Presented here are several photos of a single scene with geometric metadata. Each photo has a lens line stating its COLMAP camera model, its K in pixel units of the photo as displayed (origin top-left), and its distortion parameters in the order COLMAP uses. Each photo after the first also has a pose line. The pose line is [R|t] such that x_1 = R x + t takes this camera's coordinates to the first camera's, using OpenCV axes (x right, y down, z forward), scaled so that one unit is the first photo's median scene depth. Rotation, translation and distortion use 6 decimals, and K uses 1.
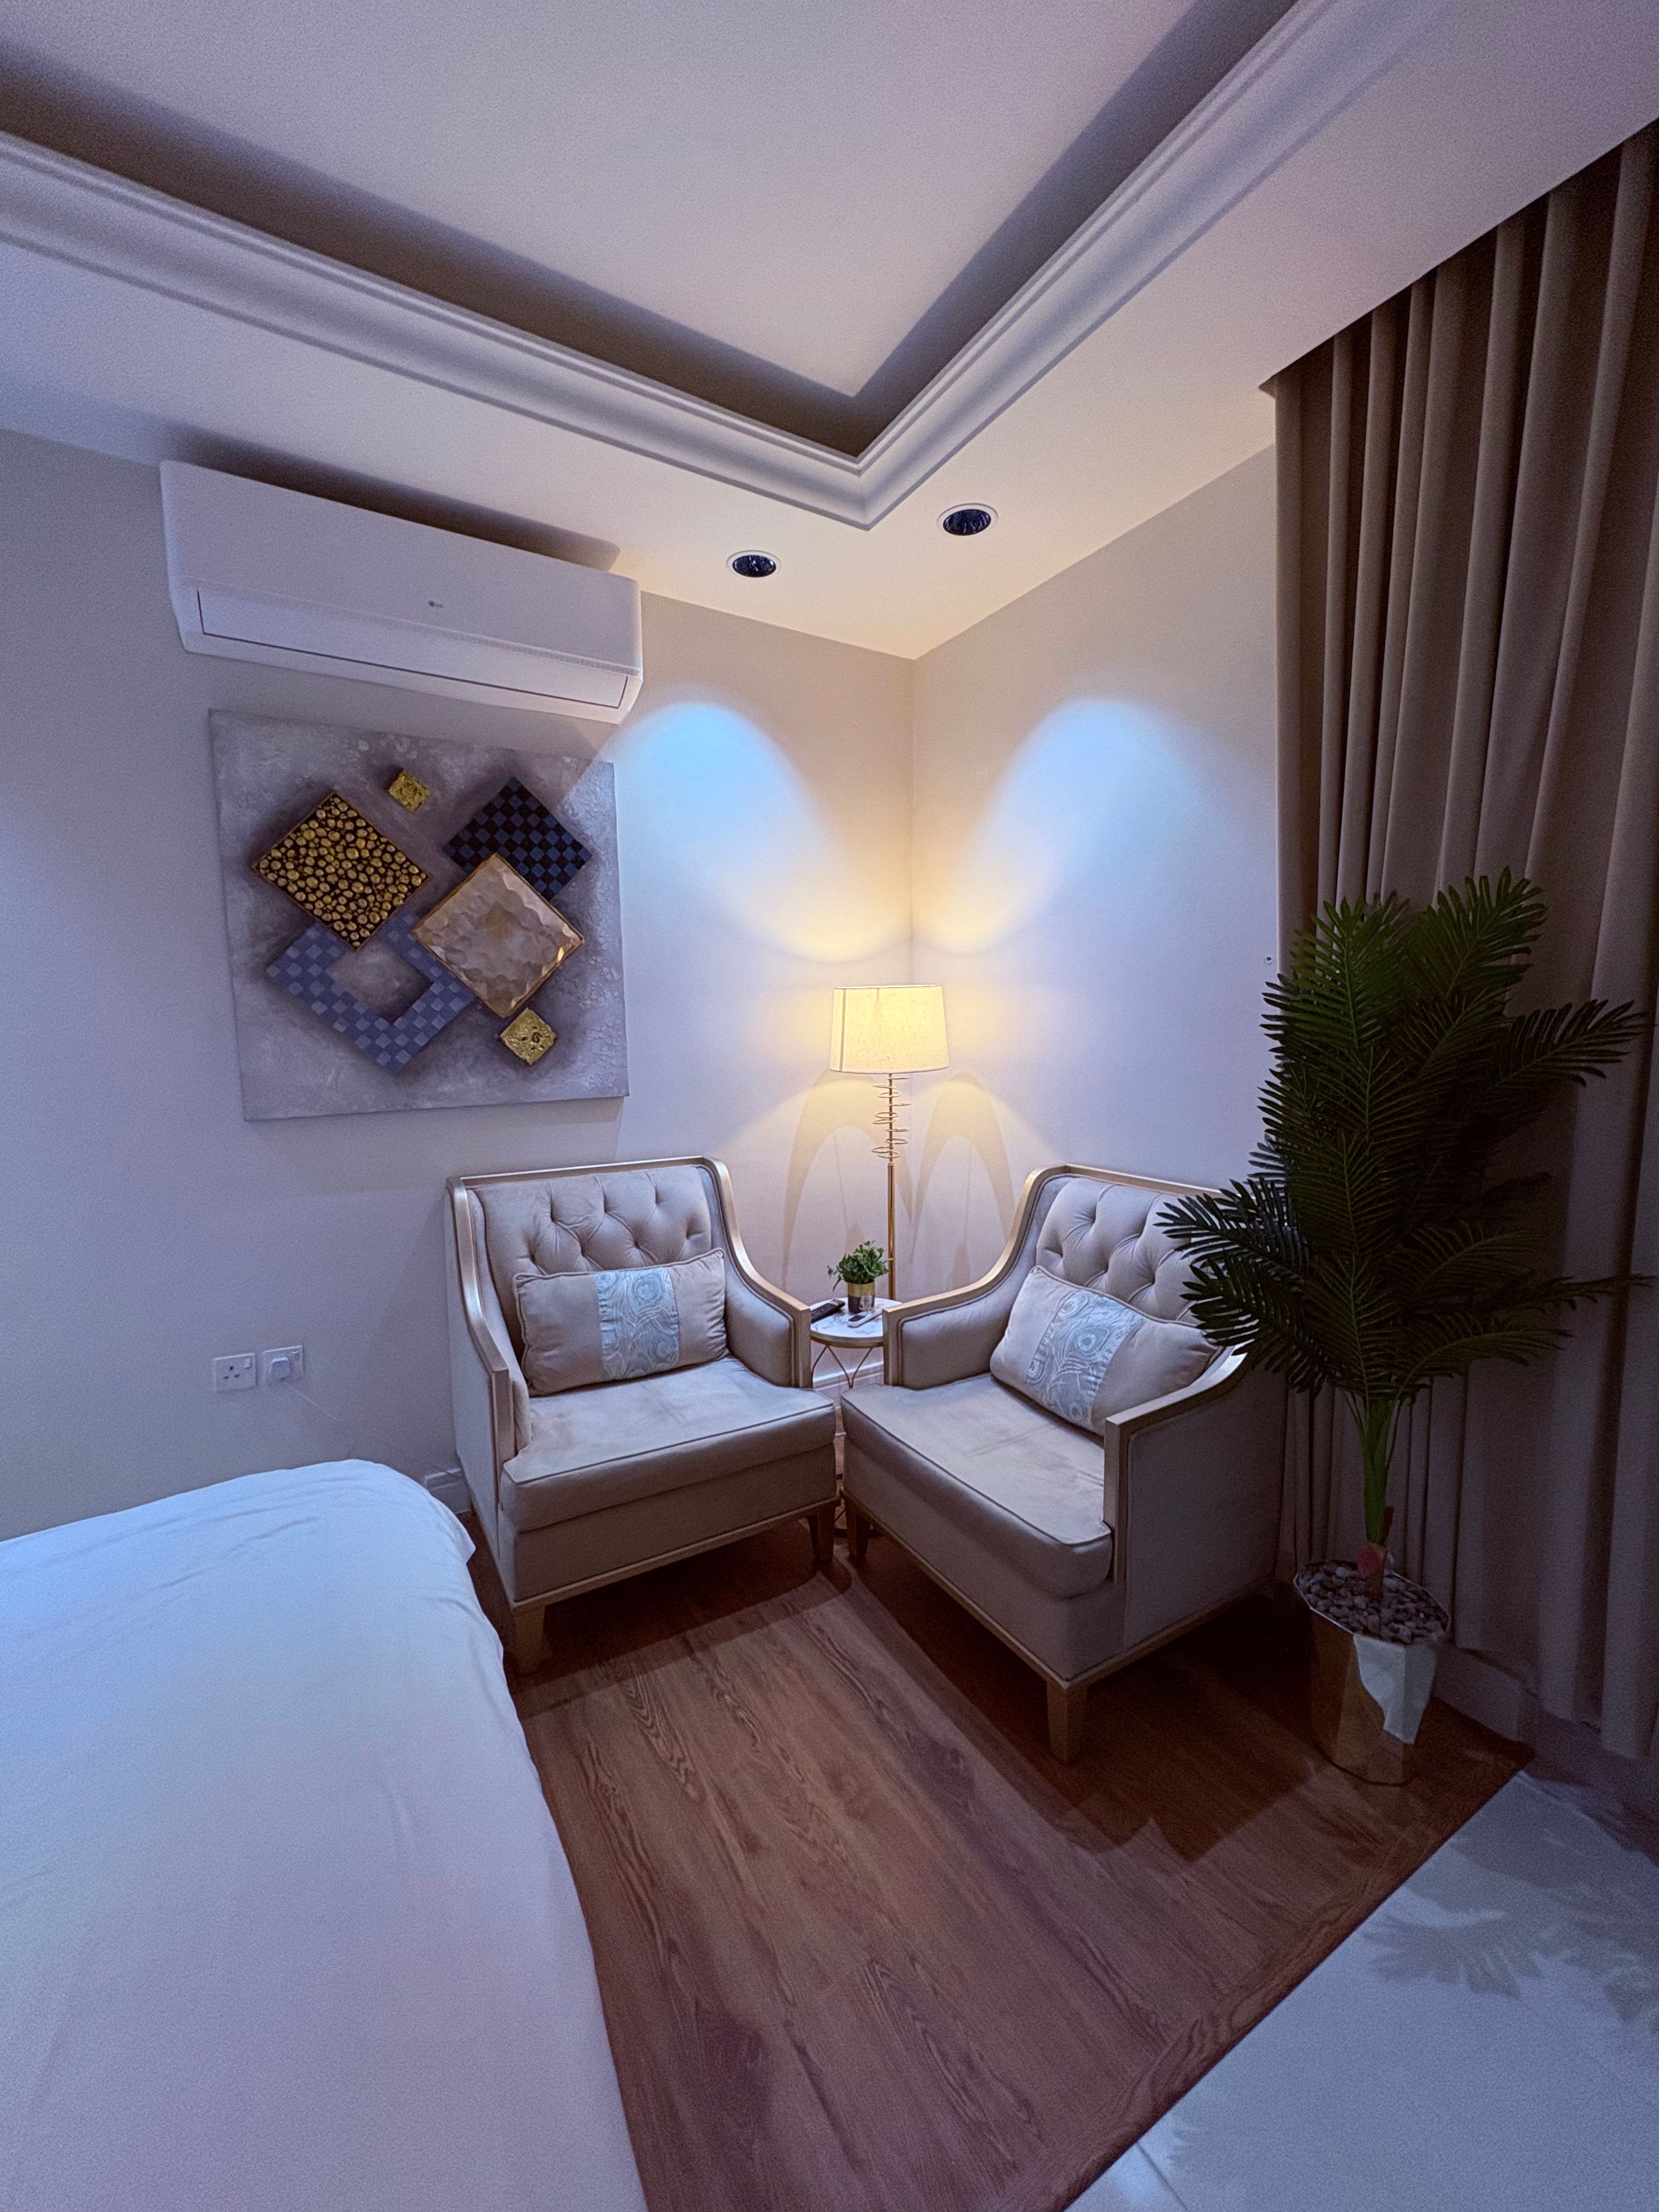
lens RADIAL K [[886.5, 0, 830.4], [0, 886.5, 1101.8], [0, 0, 1]] dist [-0.001188, 0.000770]
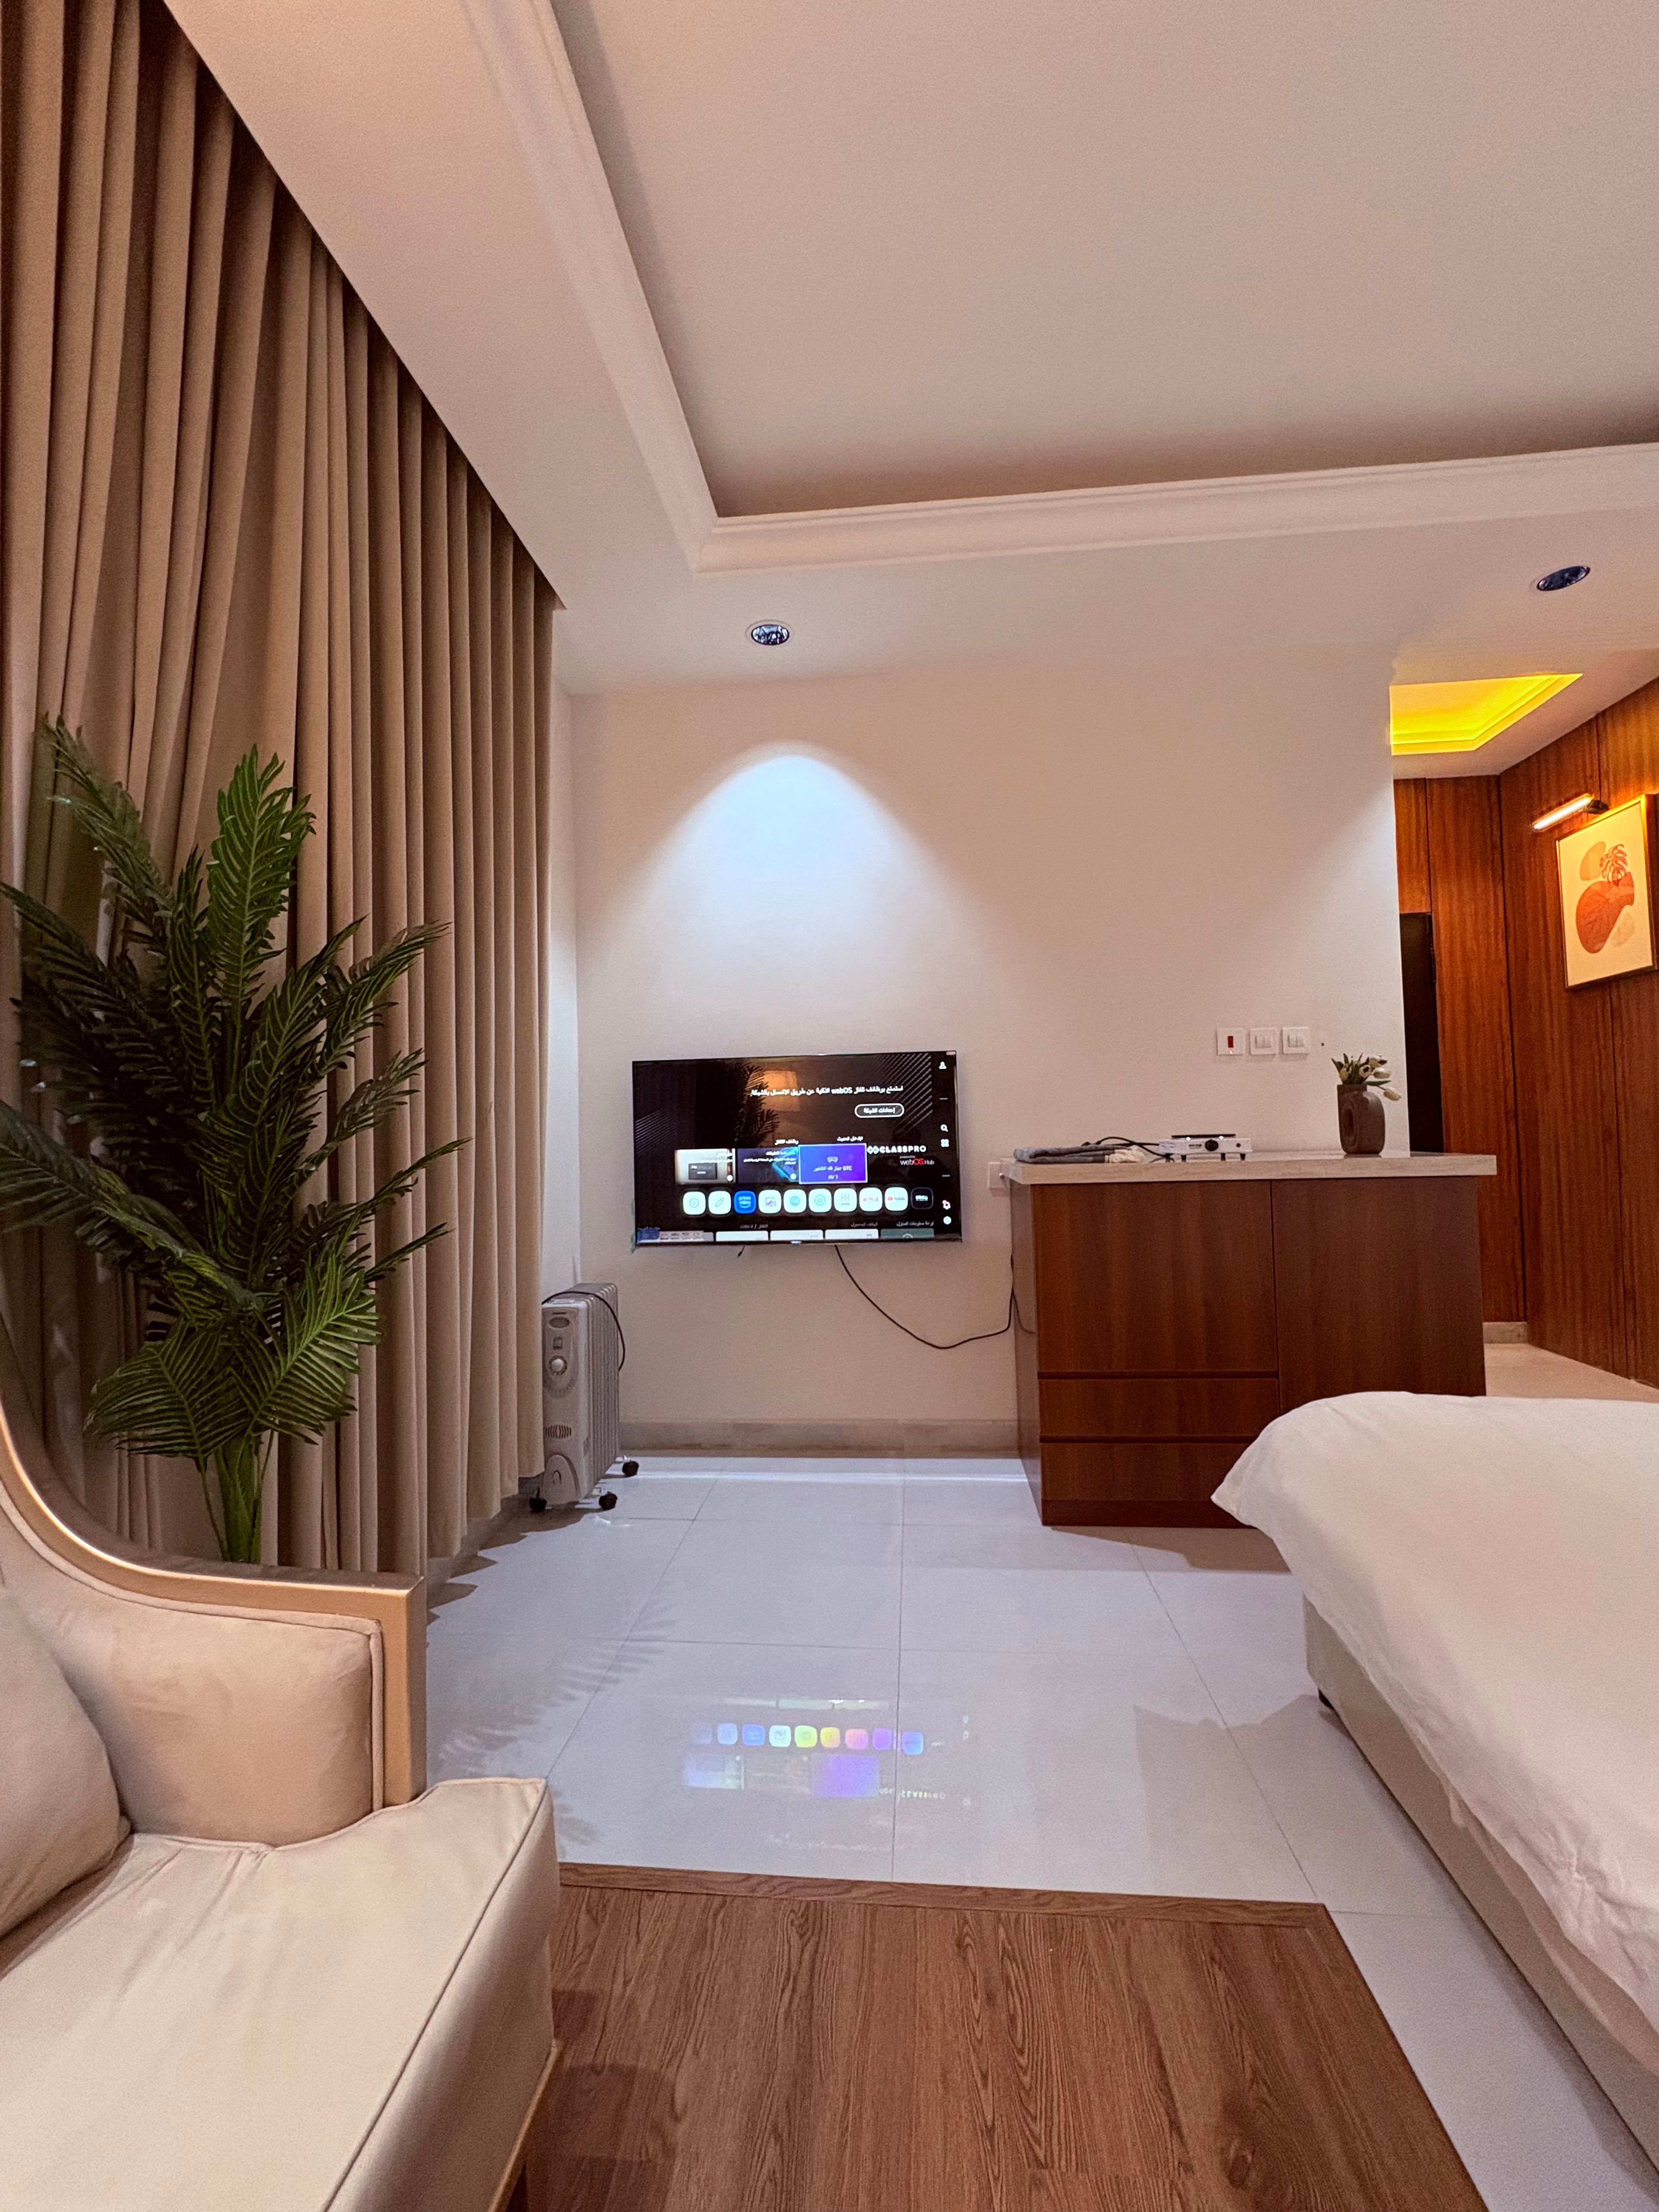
lens RADIAL K [[886.5, 0, 832.0], [0, 886.5, 1103.4], [0, 0, 1]] dist [-0.001188, 0.000770]
pose [[-0.806736, 0.050723, 0.588731, -0.162670], [0.081025, 0.996394, 0.025181, 0.059828], [-0.585330, 0.068017, -0.807937, 0.956353]]
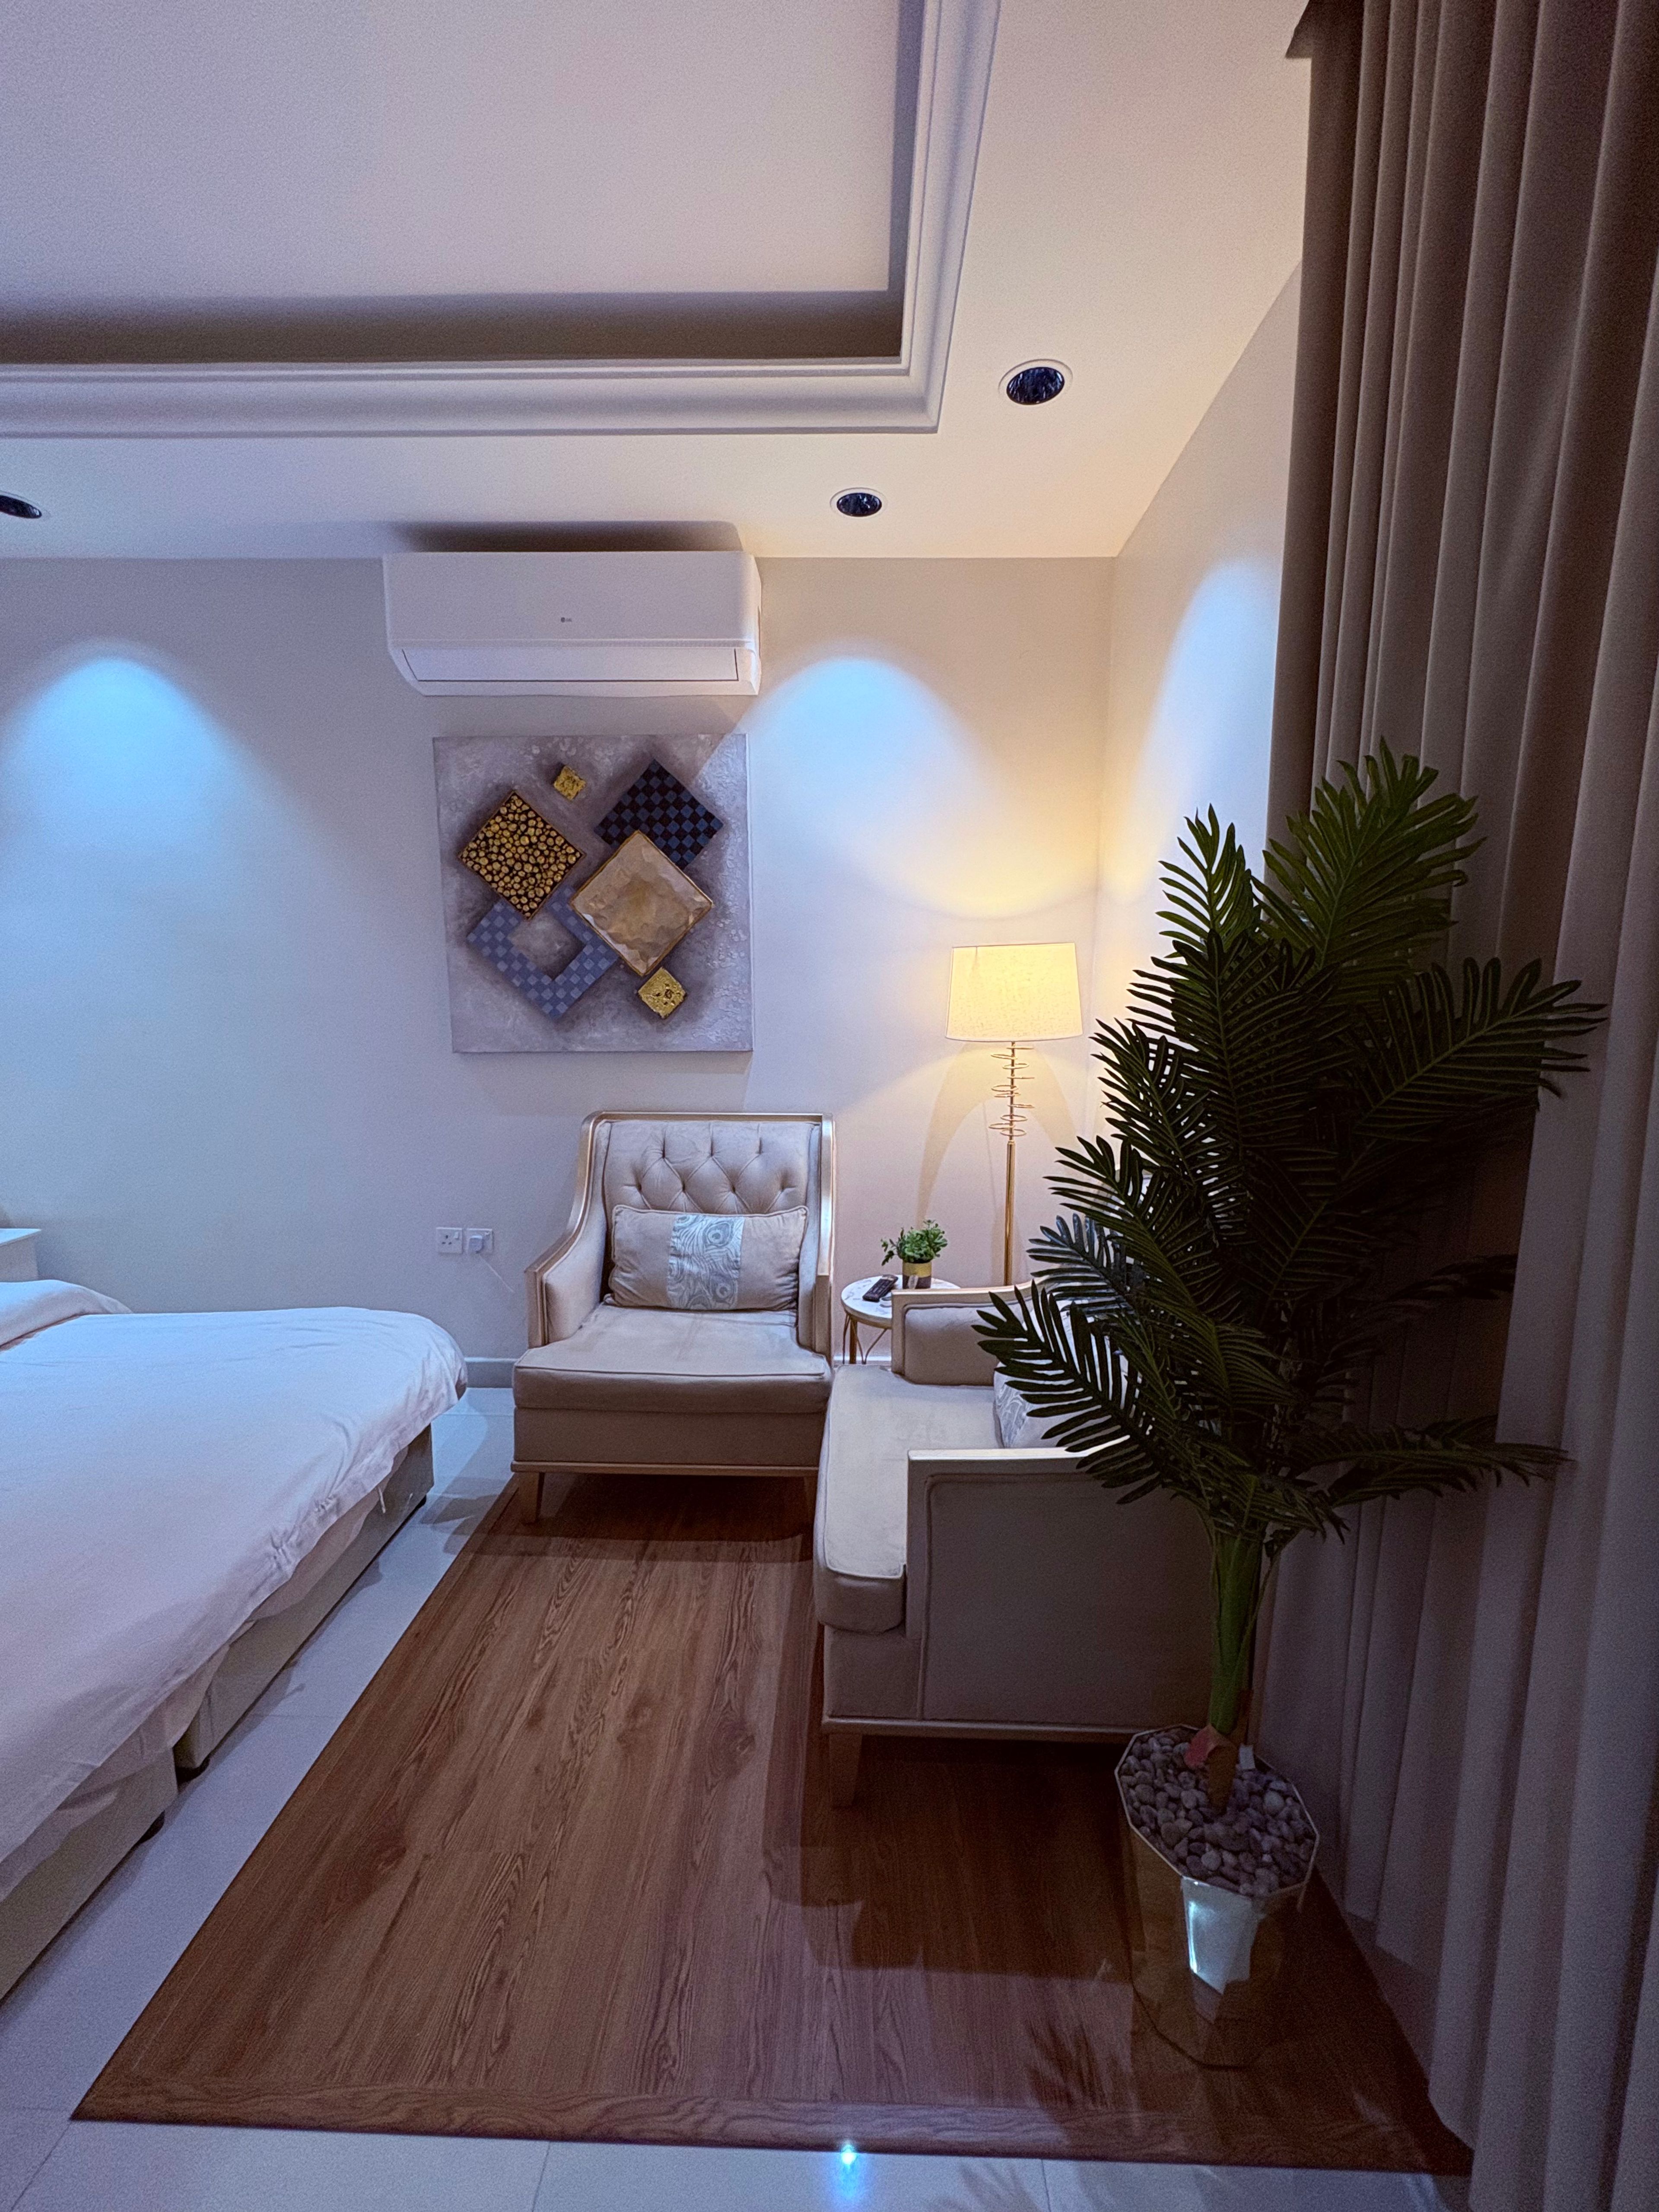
lens RADIAL K [[886.5, 0, 826.0], [0, 886.5, 1101.9], [0, 0, 1]] dist [-0.001188, 0.000770]
pose [[0.843260, 0.084470, -0.530827, 0.509435], [-0.061355, 0.996246, 0.061064, -0.019710], [0.533993, -0.018924, 0.845277, 0.180757]]
